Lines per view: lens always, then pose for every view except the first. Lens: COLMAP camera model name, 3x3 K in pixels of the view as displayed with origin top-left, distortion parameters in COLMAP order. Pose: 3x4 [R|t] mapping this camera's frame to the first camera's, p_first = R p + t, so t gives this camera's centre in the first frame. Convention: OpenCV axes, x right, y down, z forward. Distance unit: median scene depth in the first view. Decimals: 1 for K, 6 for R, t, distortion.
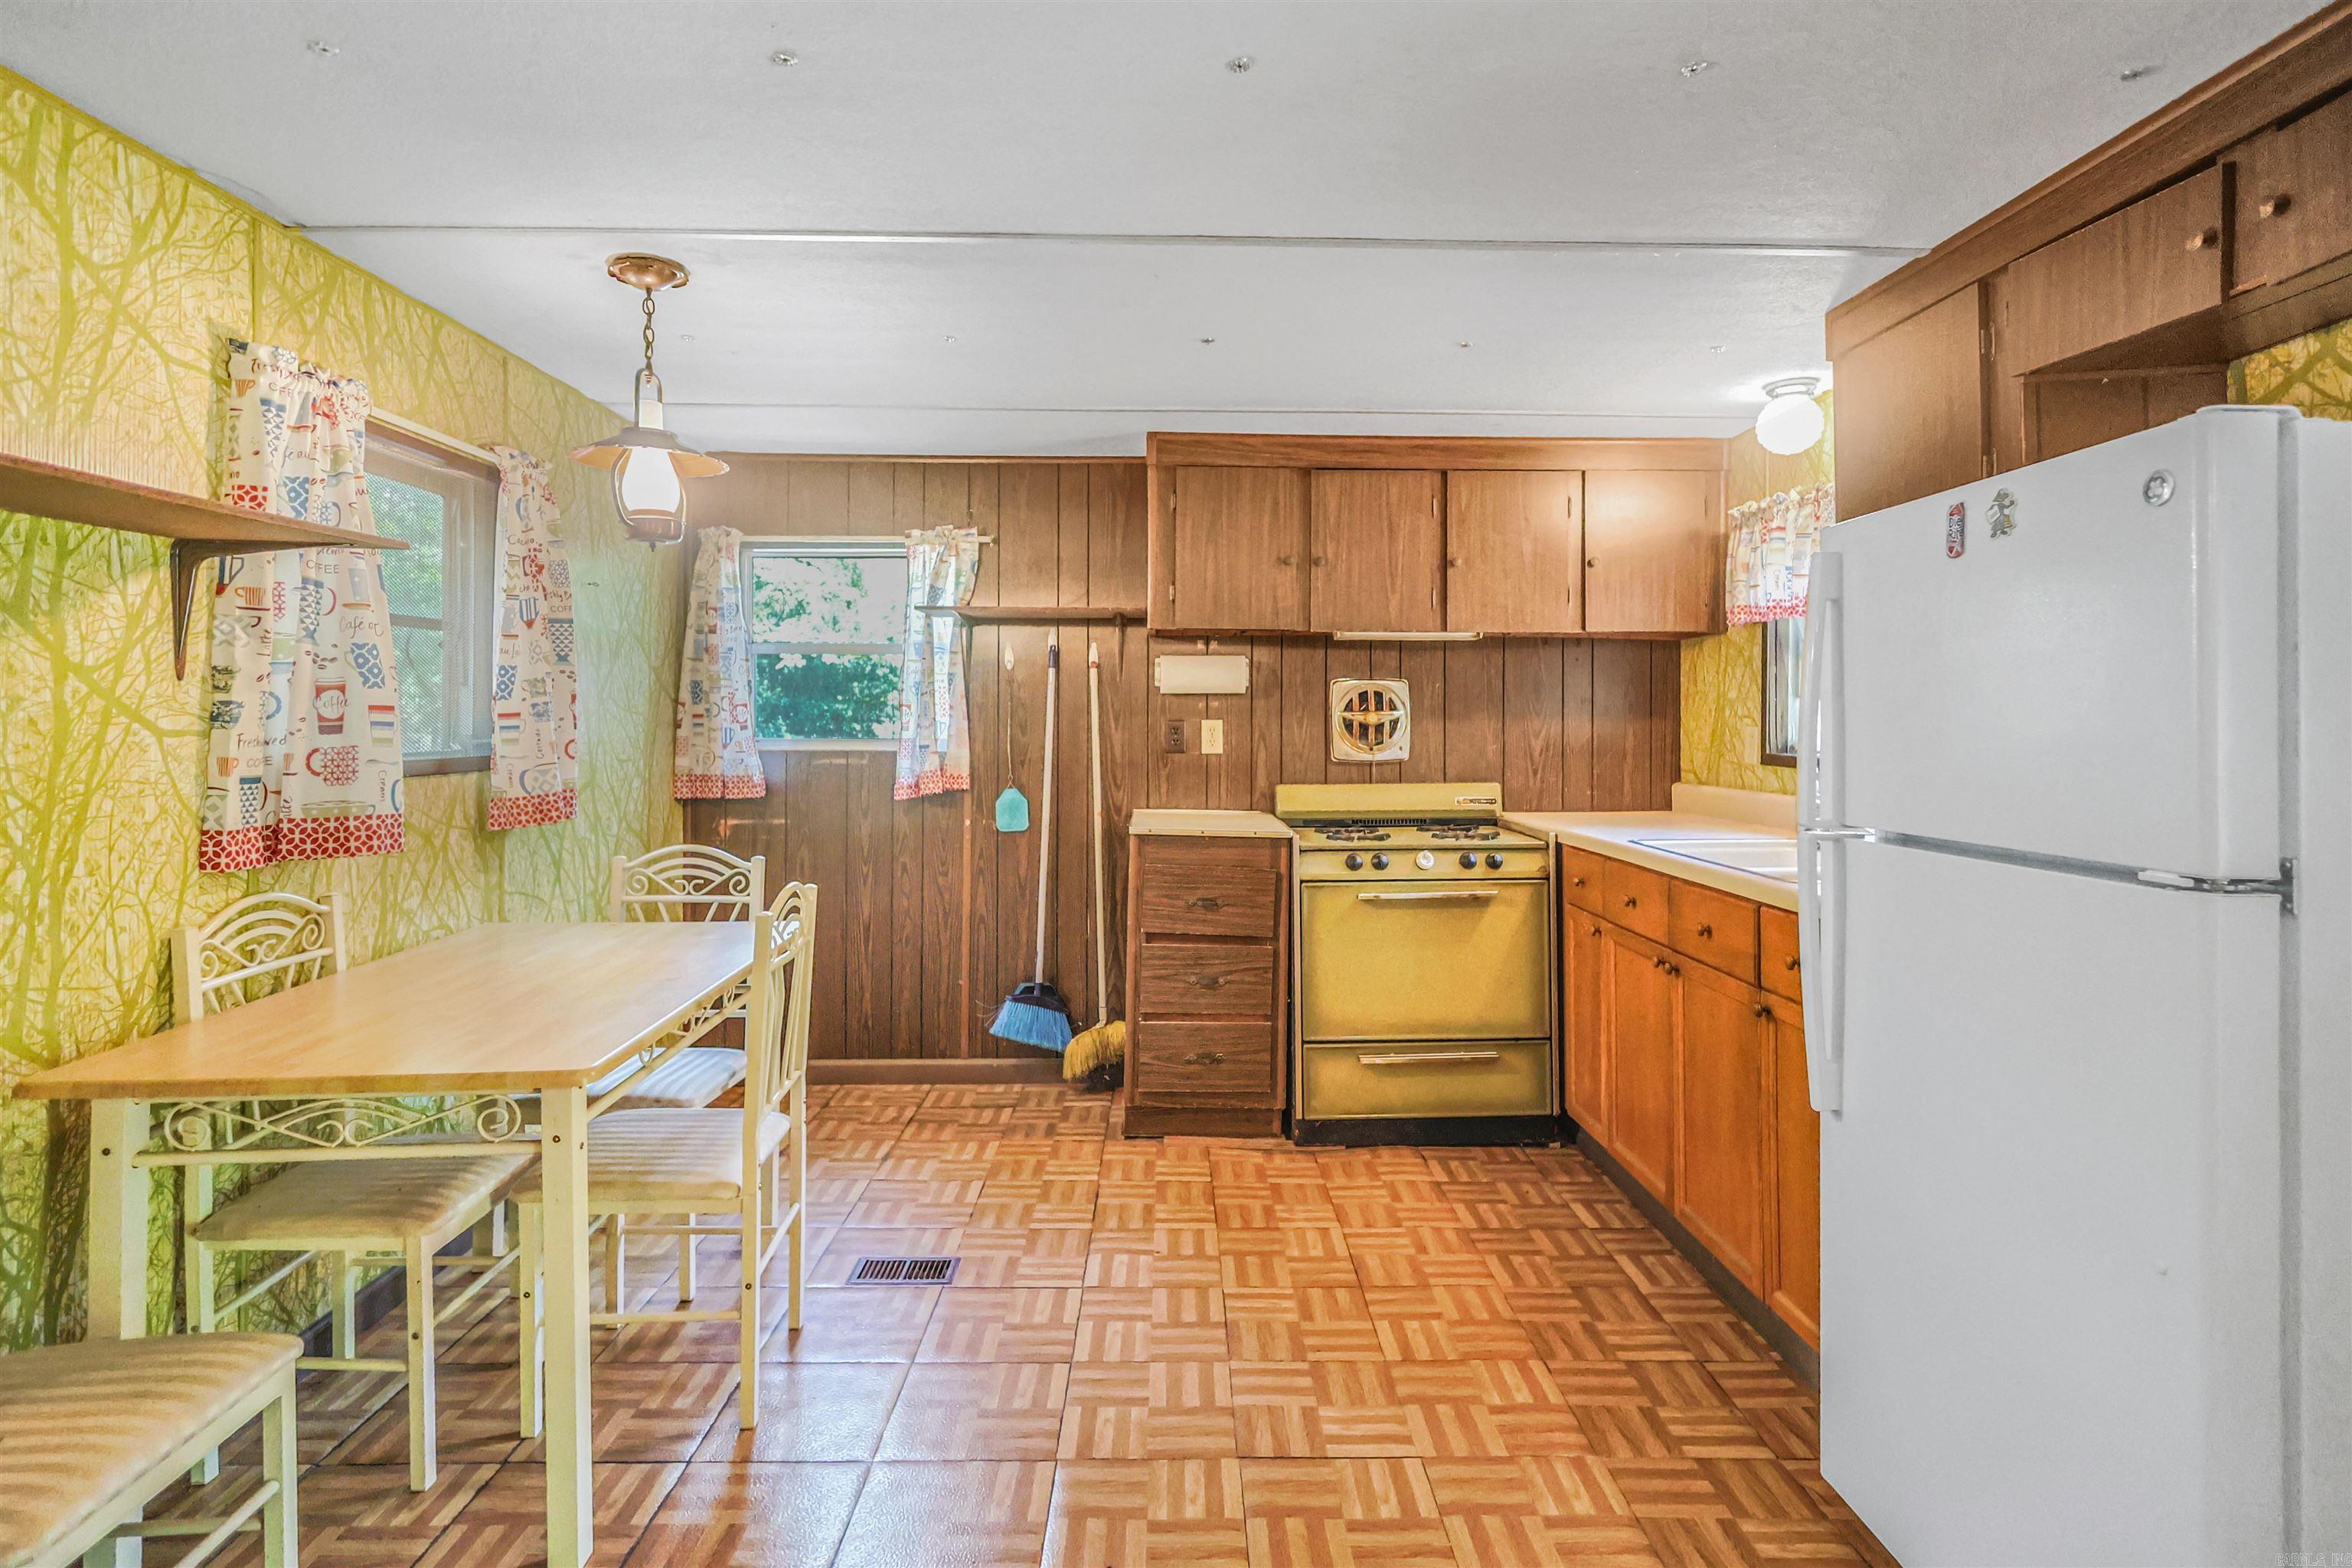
lens RADIAL K [[1187.9, 0, 1181.7], [0, 1187.9, 715.2], [0, 0, 1]] dist [0.001153, -0.000005]
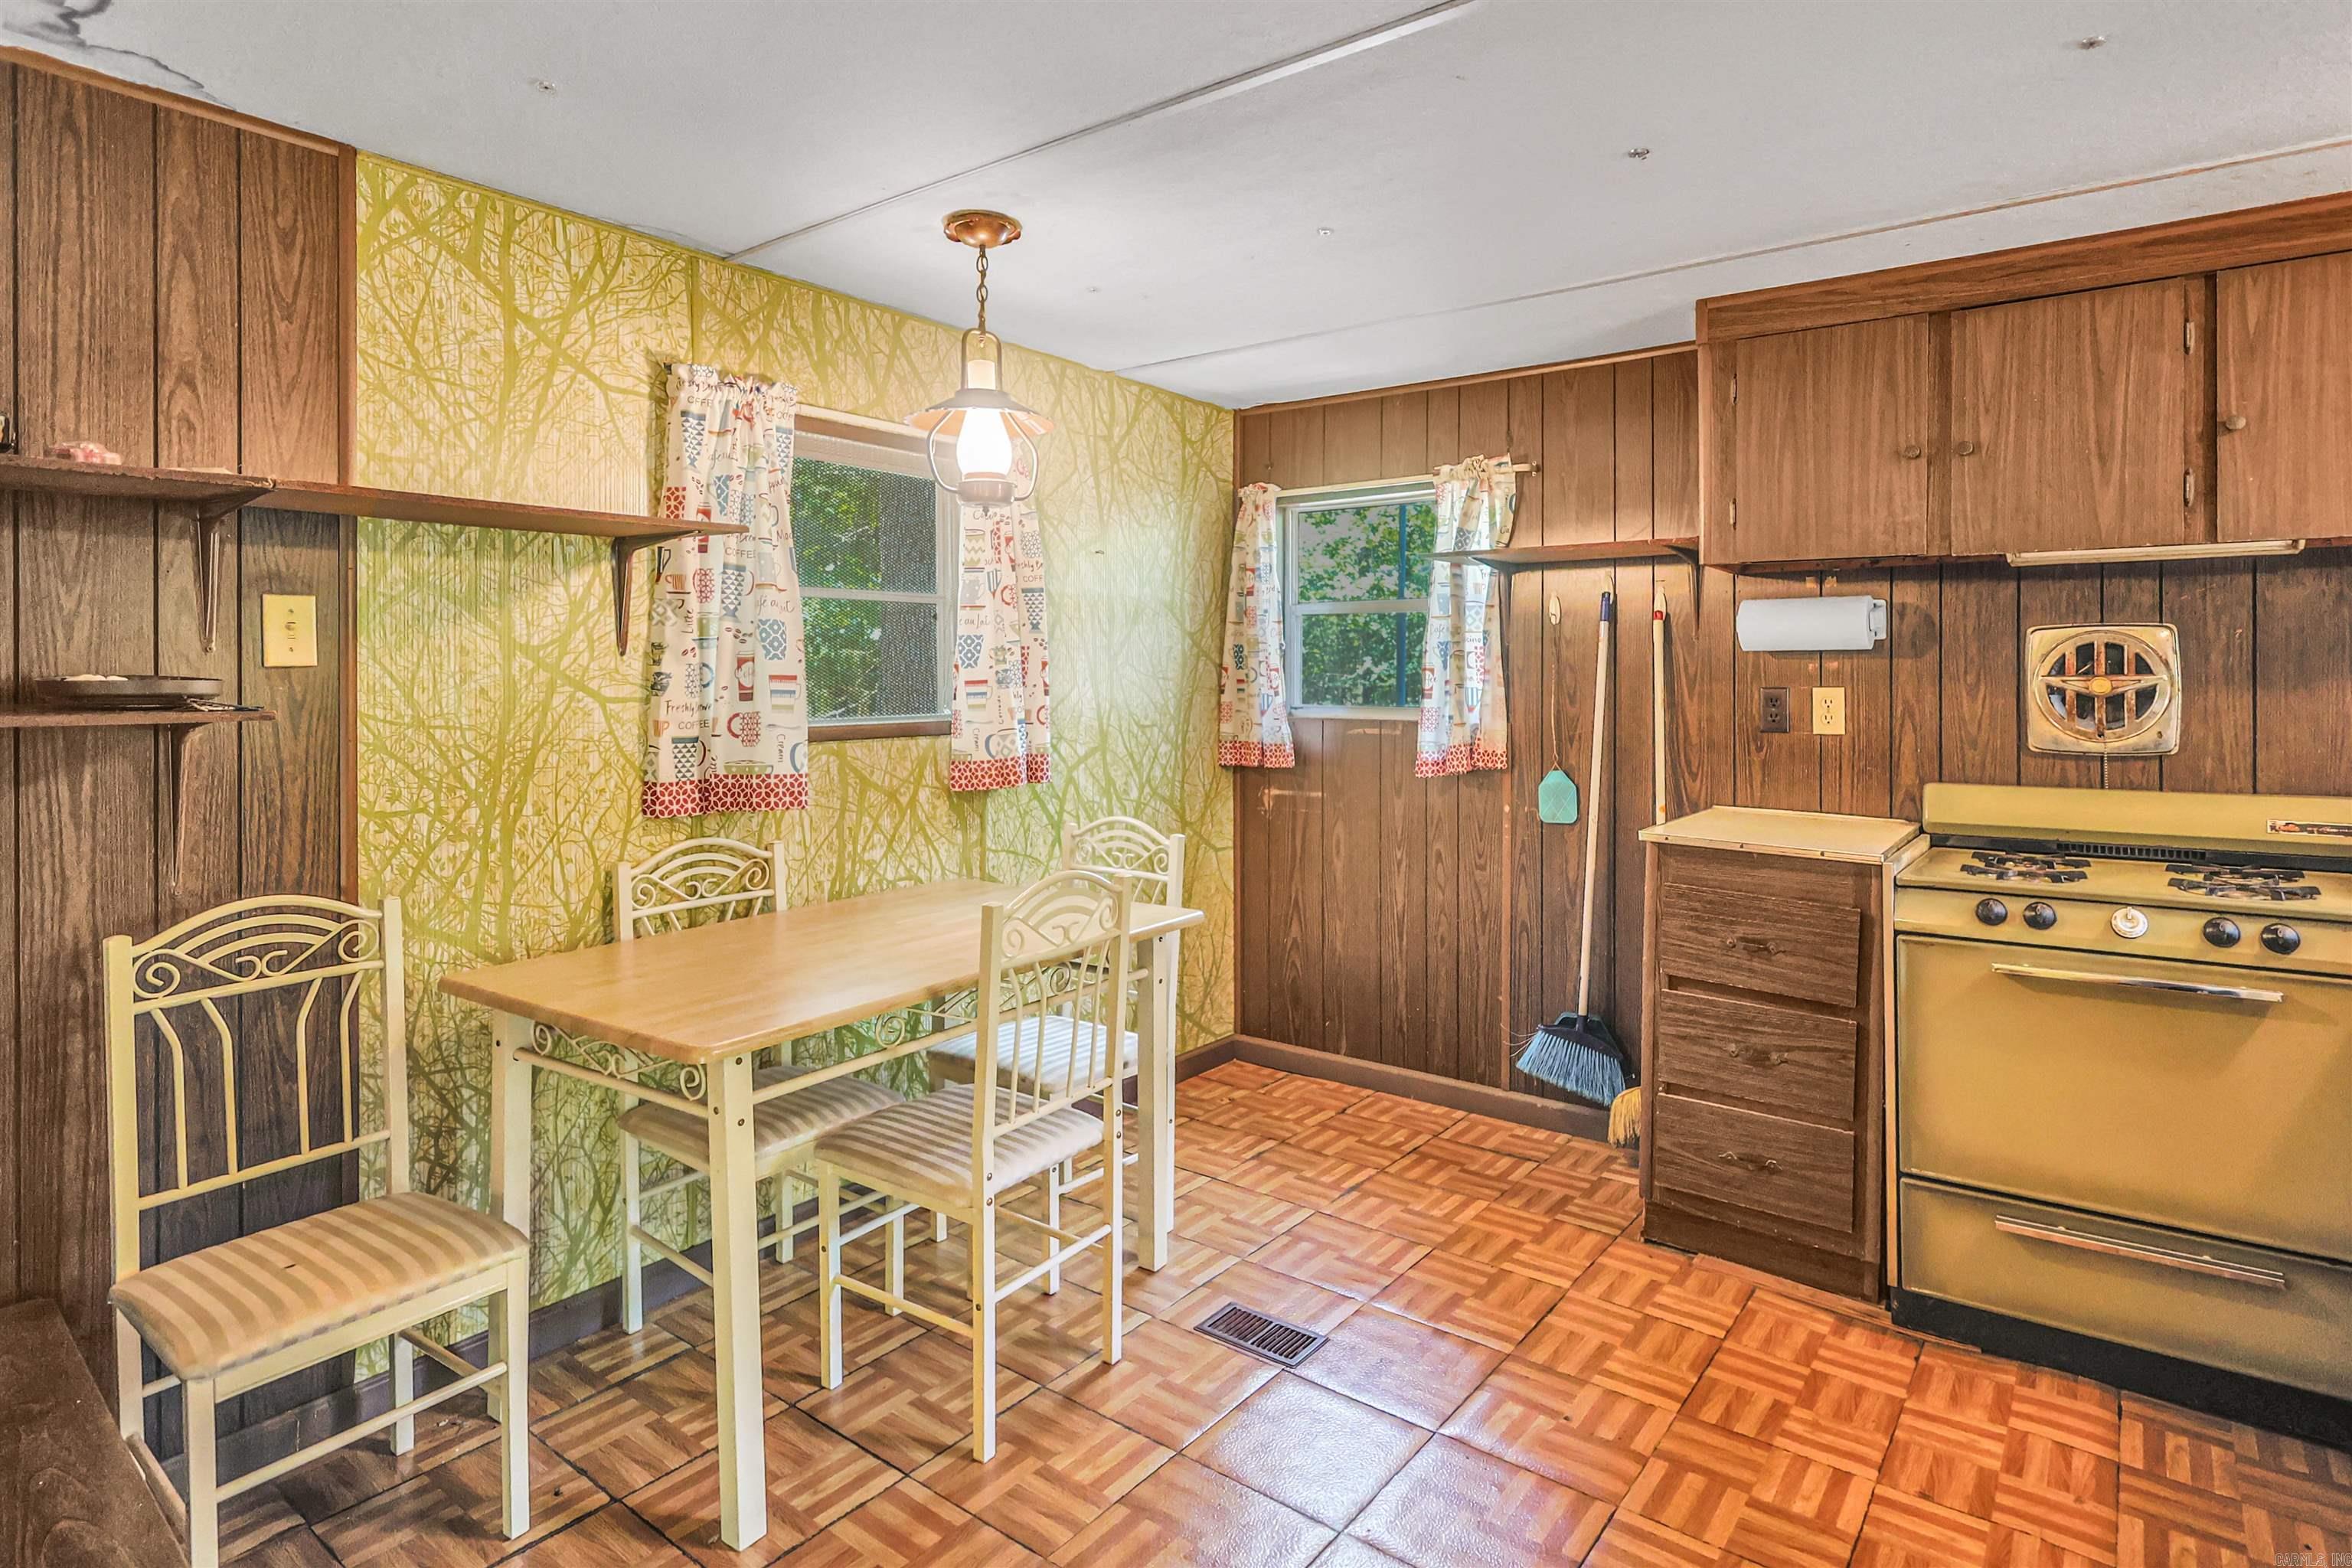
lens RADIAL K [[1238.9, 0, 1206.2], [0, 1238.9, 679.9], [0, 0, 1]] dist [0.001507, 0.000435]
pose [[0.790829, 0.001046, -0.612037, 0.222502], [0.001736, 0.999991, 0.003952, -0.005097], [0.612035, -0.004188, 0.790819, 0.215231]]
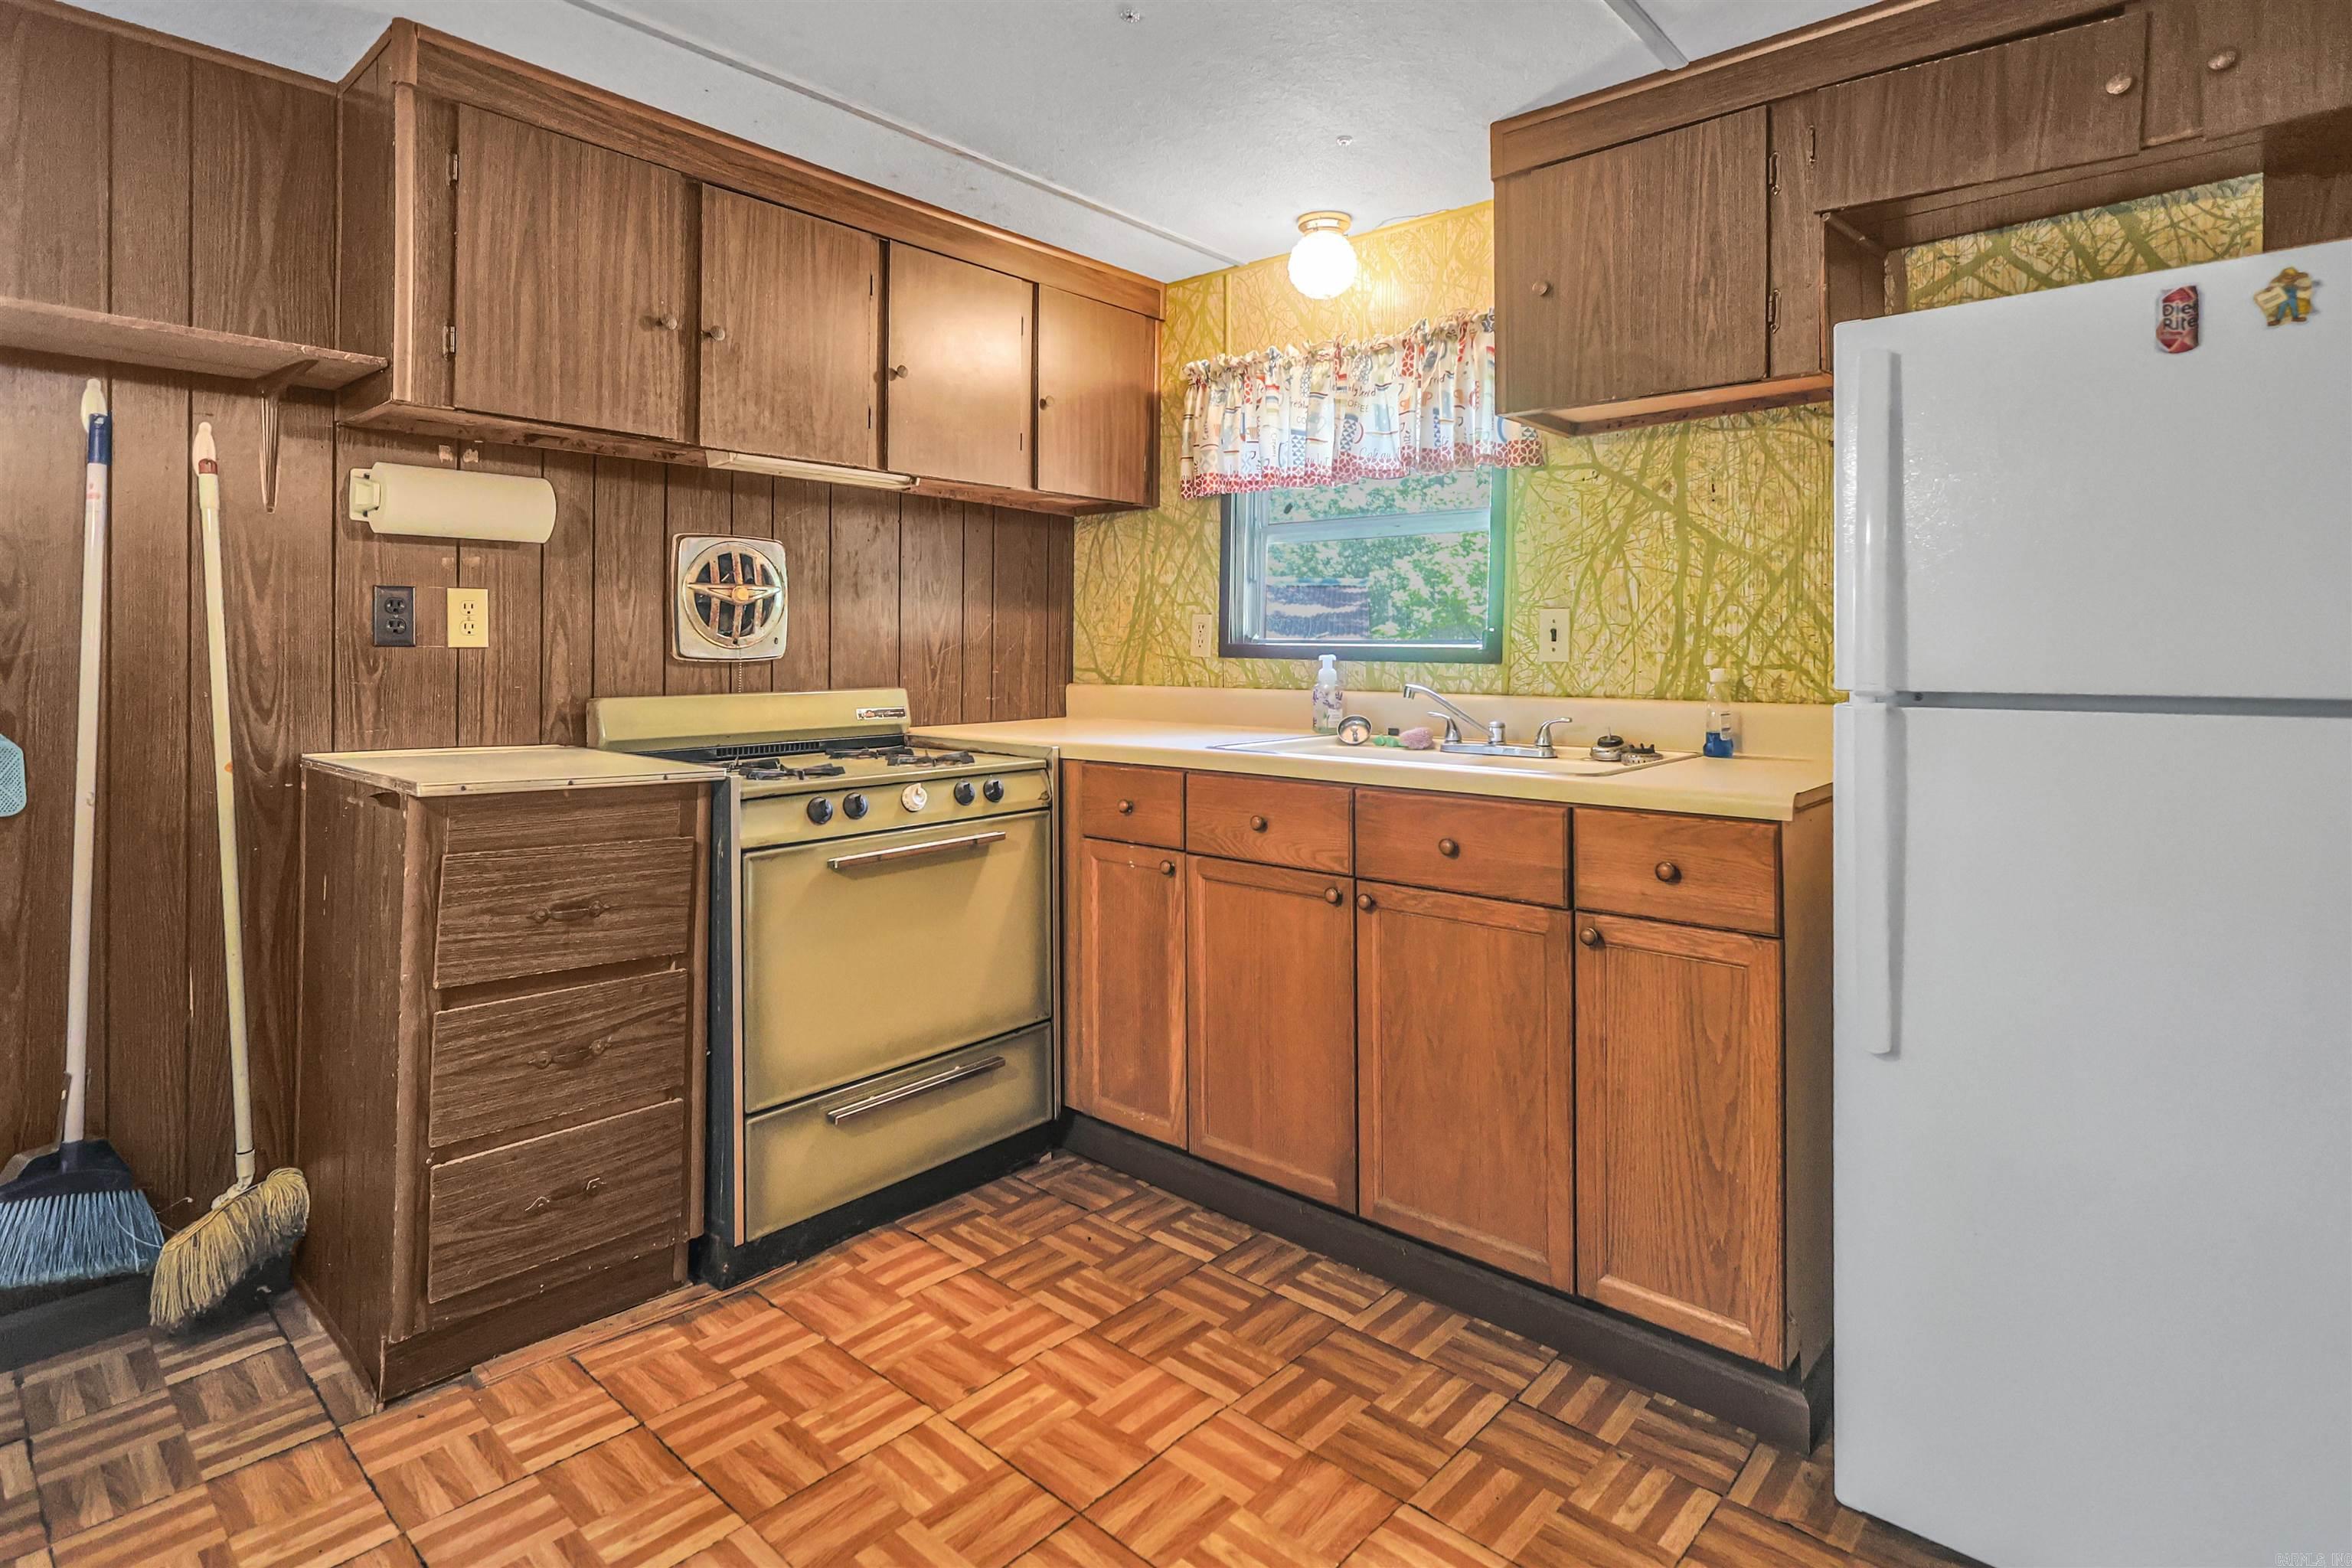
lens RADIAL K [[1207.7, 0, 1168.8], [0, 1207.7, 653.2], [0, 0, 1]] dist [-0.001244, 0.000663]
pose [[0.680541, -0.000425, 0.732710, -0.203173], [-0.006316, 0.999959, 0.006447, 0.034662], [-0.732683, -0.009015, 0.680510, 0.431108]]
